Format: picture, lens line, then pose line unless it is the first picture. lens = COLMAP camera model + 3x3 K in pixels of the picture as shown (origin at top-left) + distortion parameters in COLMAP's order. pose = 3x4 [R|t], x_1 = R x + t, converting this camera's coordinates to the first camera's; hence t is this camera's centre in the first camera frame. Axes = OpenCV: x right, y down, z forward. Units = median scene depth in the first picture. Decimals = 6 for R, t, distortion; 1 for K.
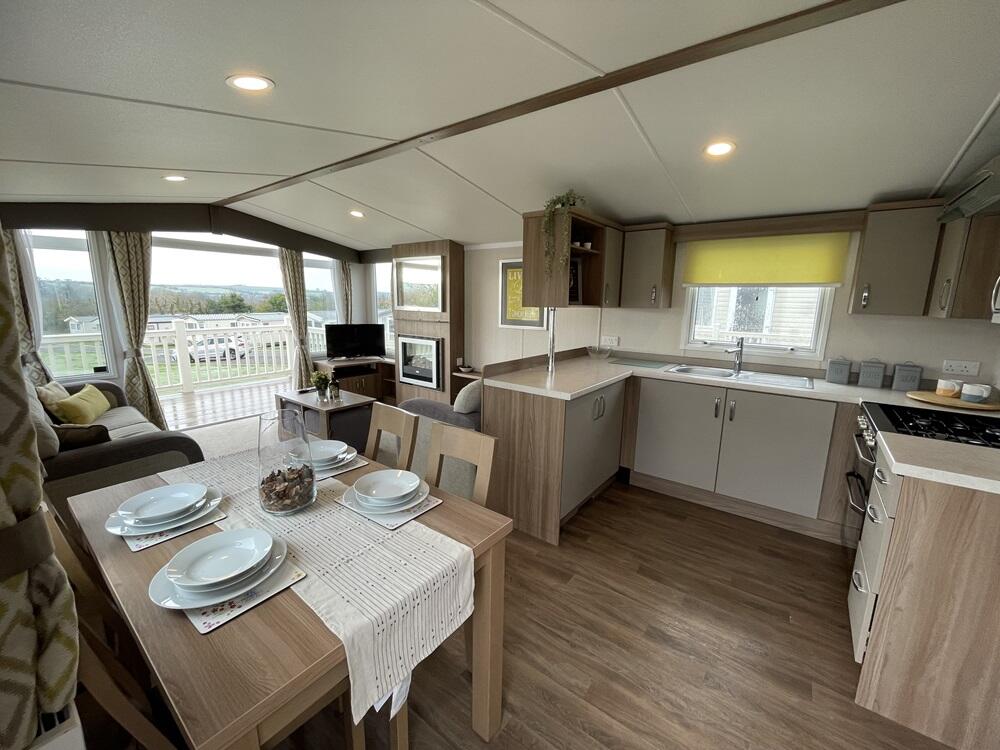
lens RADIAL K [[405.7, 0, 501.3], [0, 405.7, 373.5], [0, 0, 1]] dist [-0.003346, -0.000406]
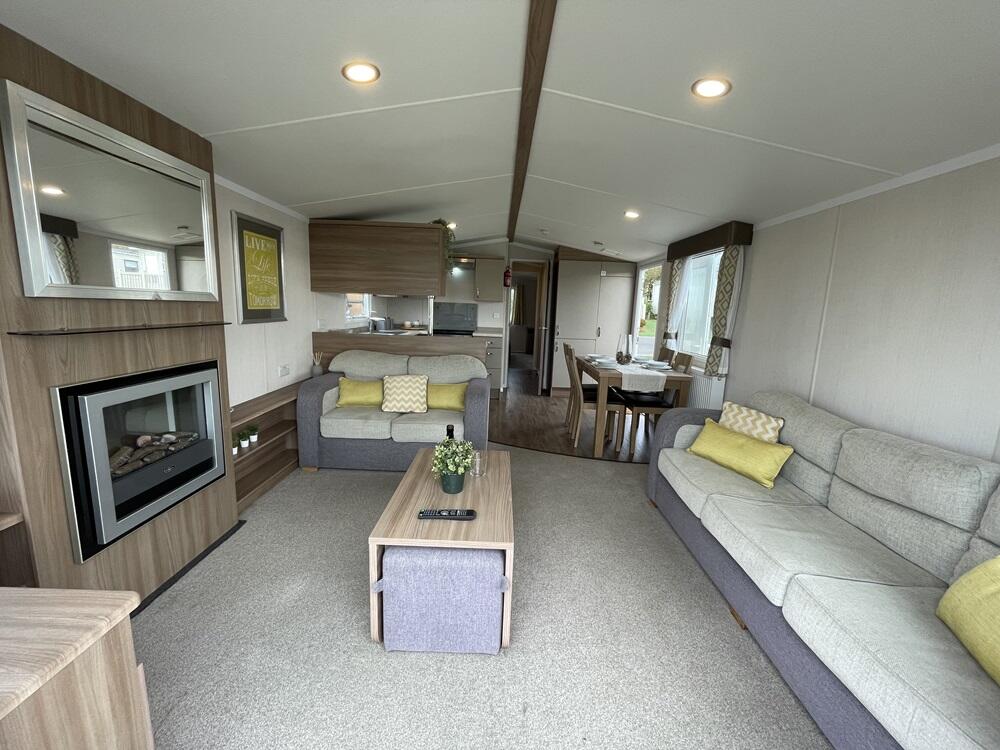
lens RADIAL K [[405.7, 0, 501.5], [0, 405.7, 373.7], [0, 0, 1]] dist [-0.003346, -0.000406]
pose [[-0.608970, -0.170432, 0.774667, -0.677847], [0.092132, 0.954834, 0.282496, -0.168272], [-0.787824, 0.243403, -0.565763, 0.993422]]
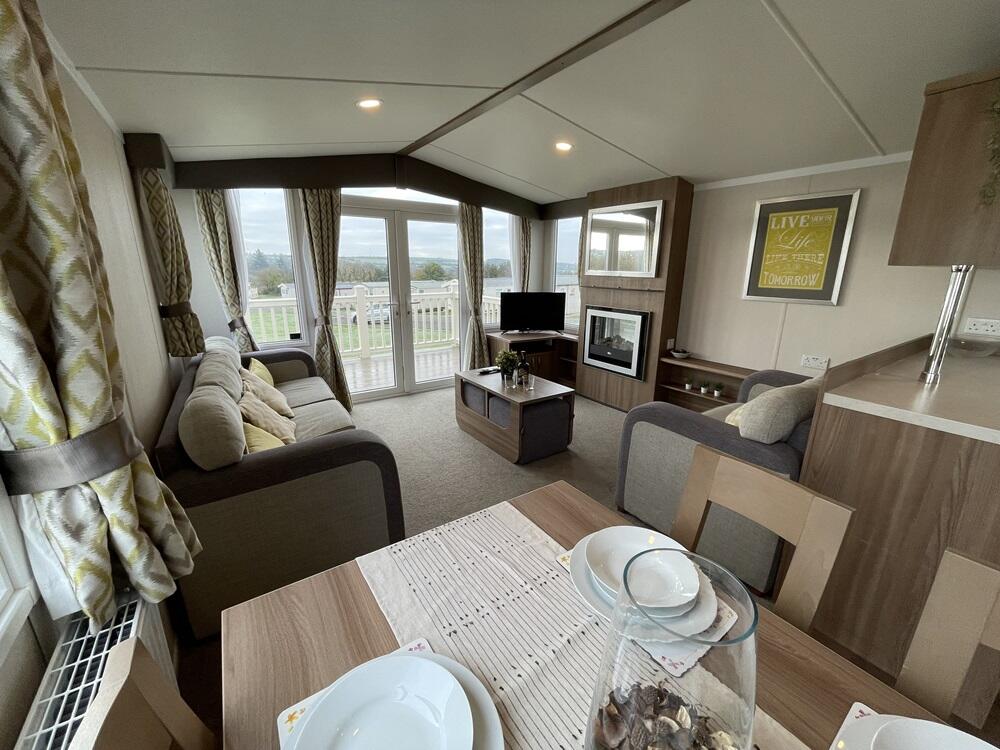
lens RADIAL K [[405.7, 0, 500.5], [0, 405.7, 373.5], [0, 0, 1]] dist [-0.003346, -0.000406]
pose [[0.946327, 0.073834, -0.314666, -0.163087], [-0.050171, 0.995314, 0.082659, -0.021170], [0.319294, -0.062435, 0.945597, 0.177736]]
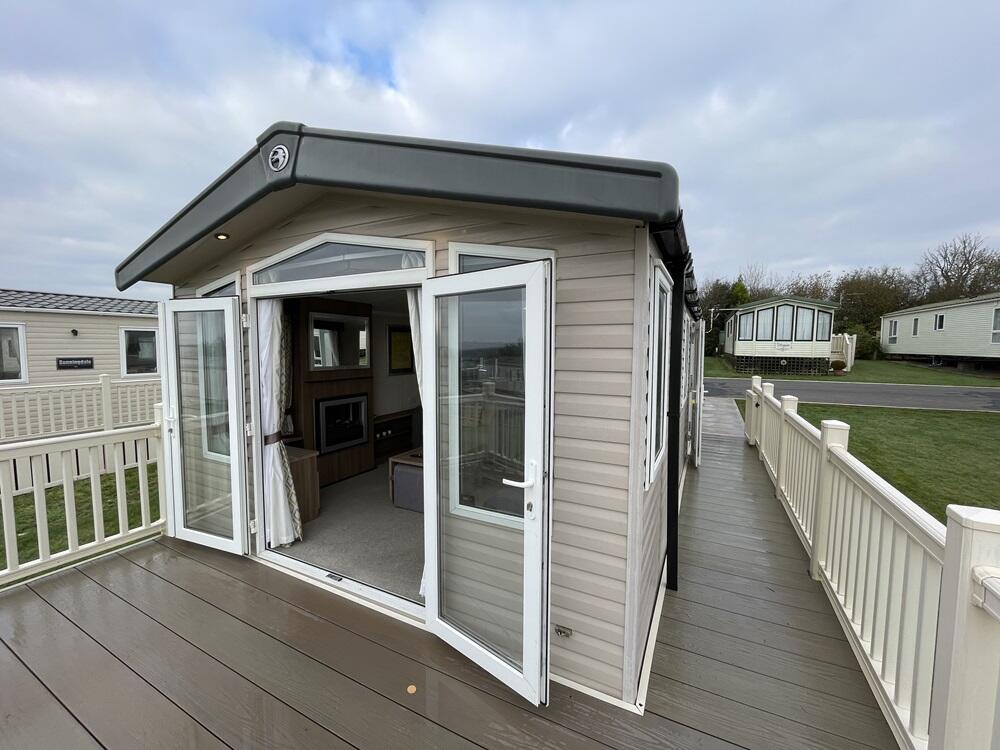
lens RADIAL K [[405.7, 0, 499.9], [0, 405.7, 371.3], [0, 0, 1]] dist [-0.003346, -0.000406]
pose [[-0.178015, -0.077976, 0.980933, -1.238471], [0.174143, 0.978625, 0.109395, -0.195308], [-0.968496, 0.190297, -0.160631, 0.809330]]
